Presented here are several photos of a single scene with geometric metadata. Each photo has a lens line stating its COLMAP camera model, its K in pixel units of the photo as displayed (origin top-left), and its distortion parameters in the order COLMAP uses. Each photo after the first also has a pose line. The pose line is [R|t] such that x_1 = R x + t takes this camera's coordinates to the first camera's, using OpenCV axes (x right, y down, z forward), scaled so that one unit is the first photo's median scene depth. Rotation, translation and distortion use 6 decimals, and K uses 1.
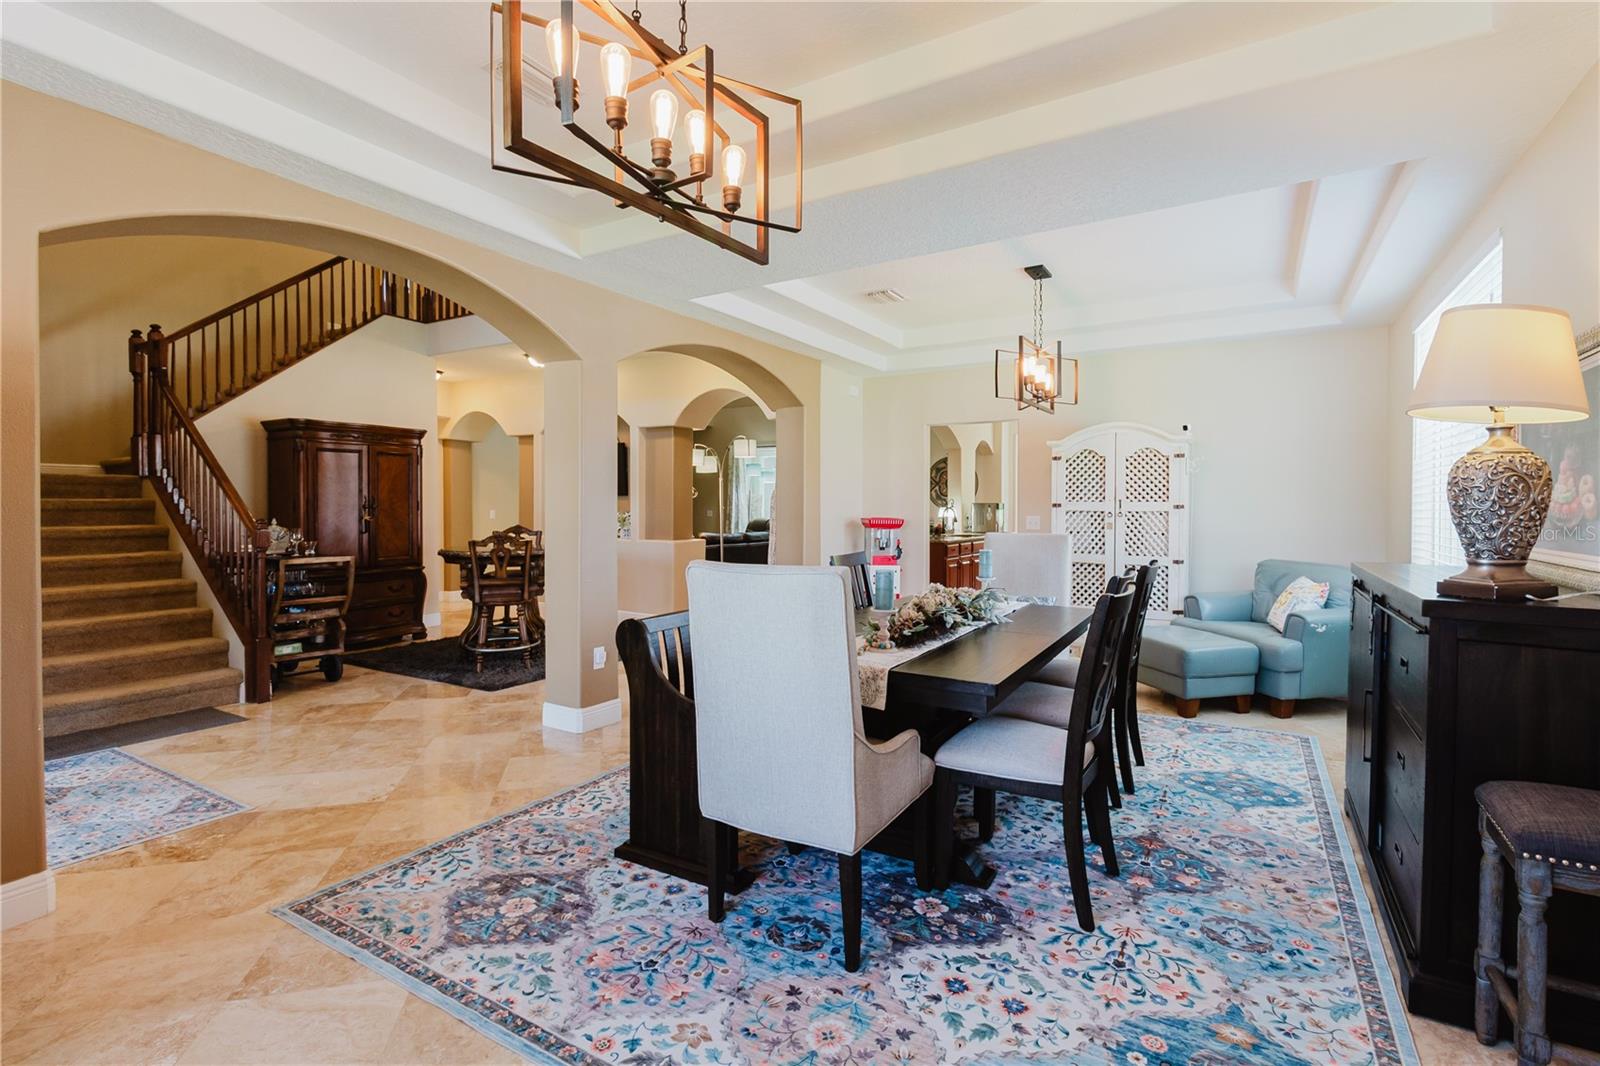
lens RADIAL K [[748.7, 0, 812.0], [0, 748.7, 519.7], [0, 0, 1]] dist [0.003762, 0.000417]
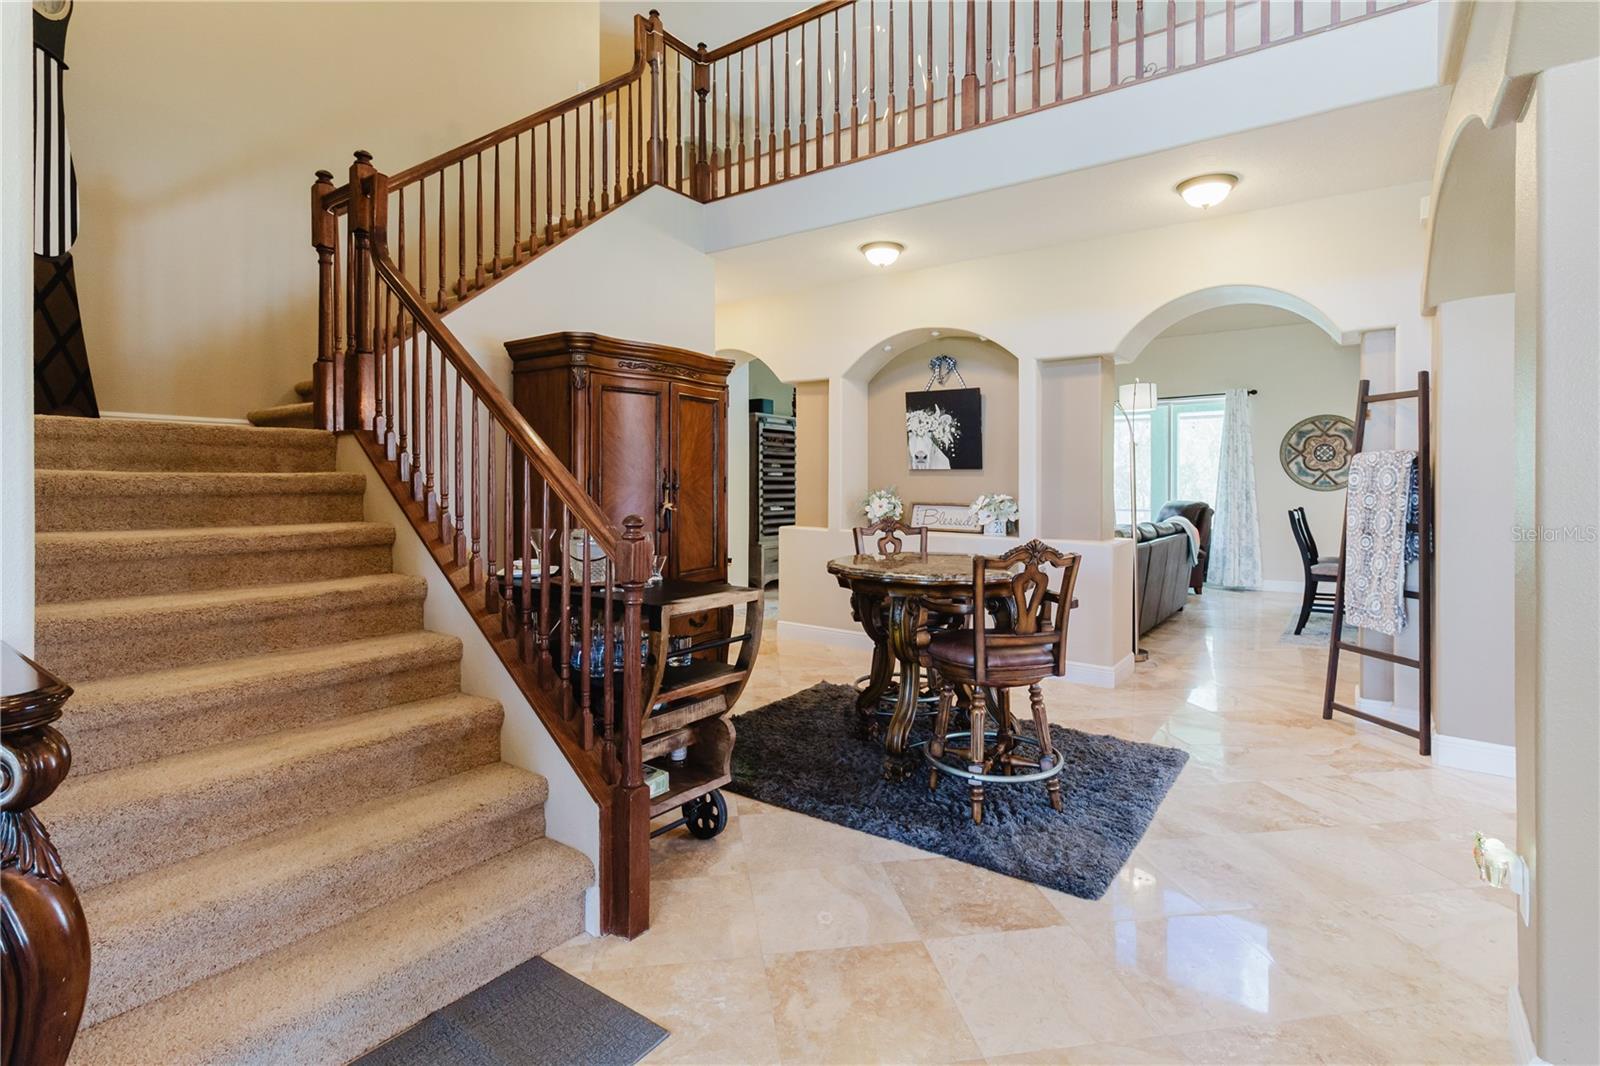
lens RADIAL K [[748.7, 0, 787.6], [0, 748.7, 488.4], [0, 0, 1]] dist [0.003762, 0.000417]
pose [[0.996498, -0.002333, -0.083582, -0.510687], [0.001160, 0.999900, -0.014073, -0.008601], [0.083606, 0.013927, 0.996402, 0.477625]]
